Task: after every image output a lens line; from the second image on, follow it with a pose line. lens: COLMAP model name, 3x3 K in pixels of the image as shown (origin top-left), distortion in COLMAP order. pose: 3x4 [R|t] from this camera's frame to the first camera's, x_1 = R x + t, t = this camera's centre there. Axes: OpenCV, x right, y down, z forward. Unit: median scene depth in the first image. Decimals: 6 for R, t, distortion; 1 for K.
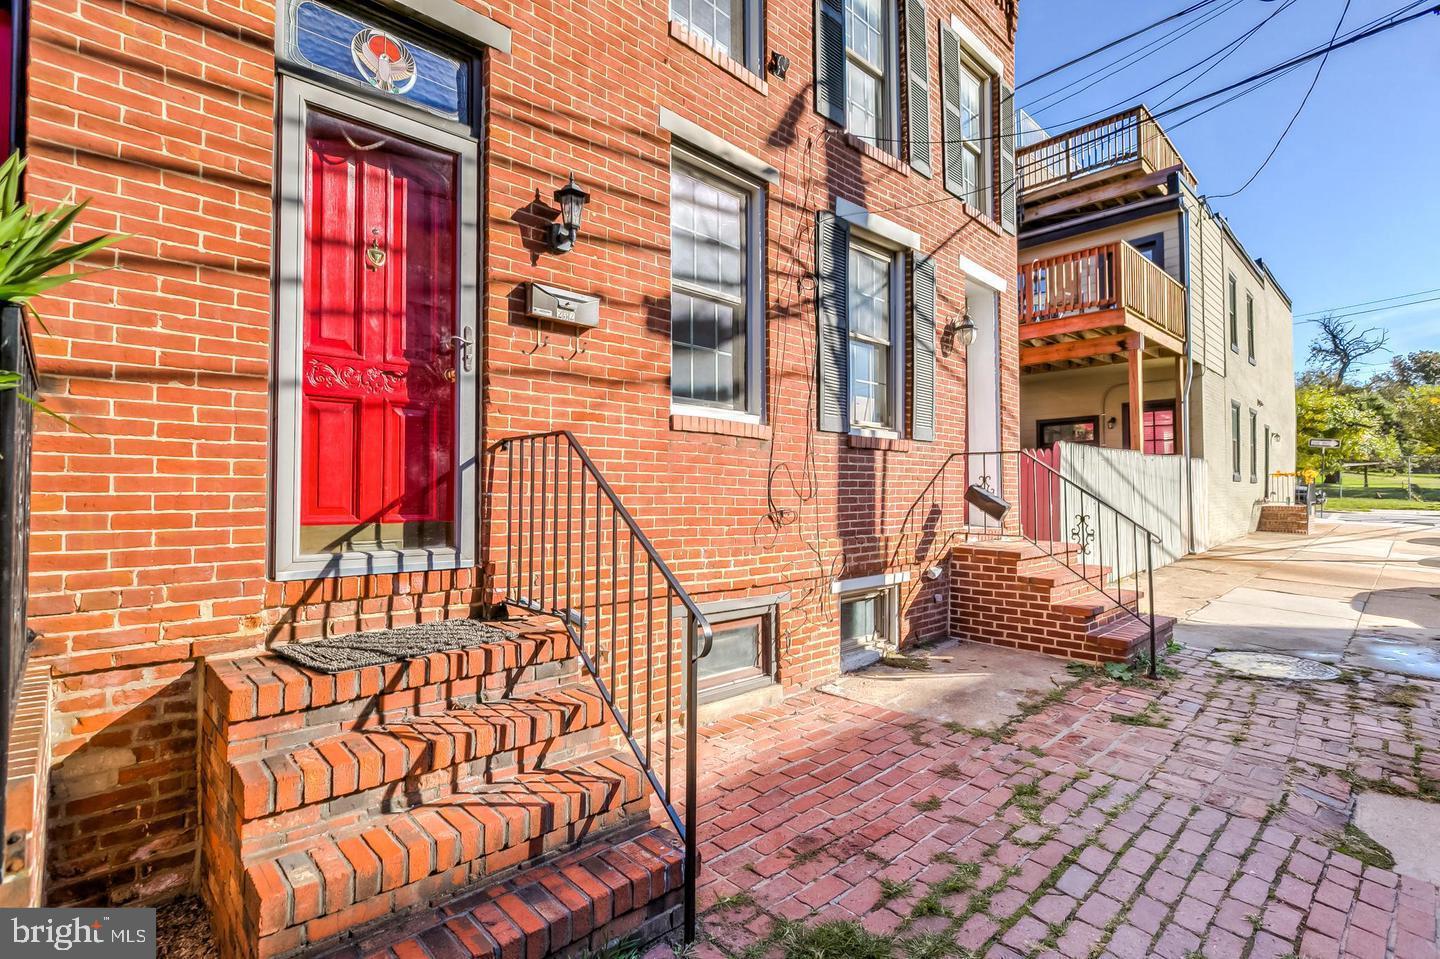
lens RADIAL K [[653.2, 0, 721.2], [0, 653.2, 472.4], [0, 0, 1]] dist [0.003116, -0.001338]
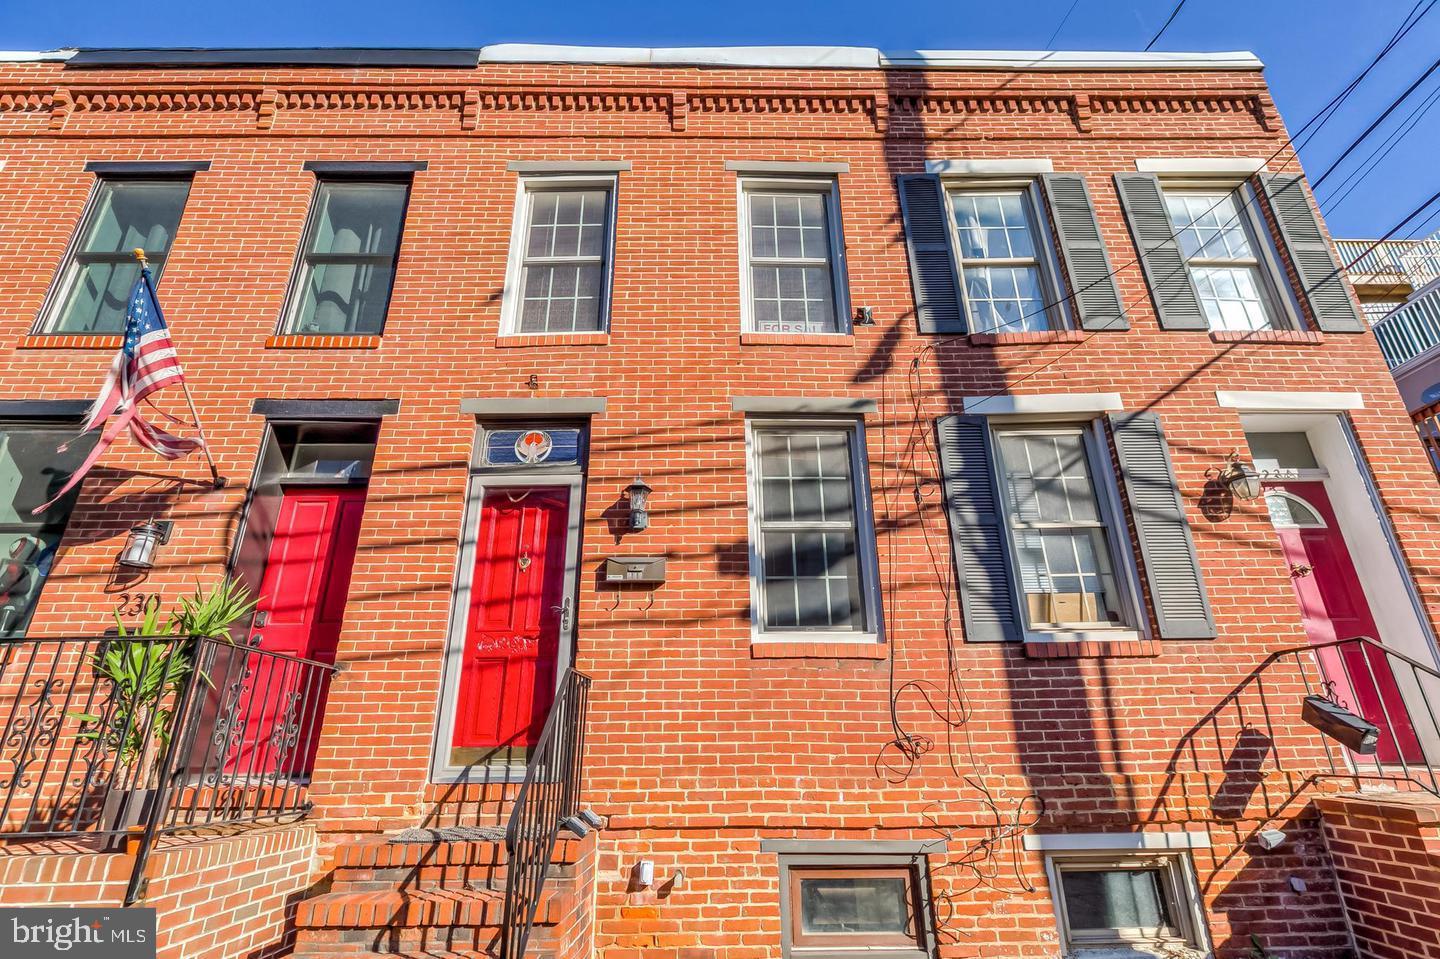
lens RADIAL K [[653.2, 0, 720.0], [0, 653.2, 489.1], [0, 0, 1]] dist [0.003116, -0.001338]
pose [[0.749699, -0.246576, -0.614128, 0.530557], [0.034902, 0.941435, -0.335384, 0.029261], [0.660858, 0.230002, 0.714398, 0.099946]]
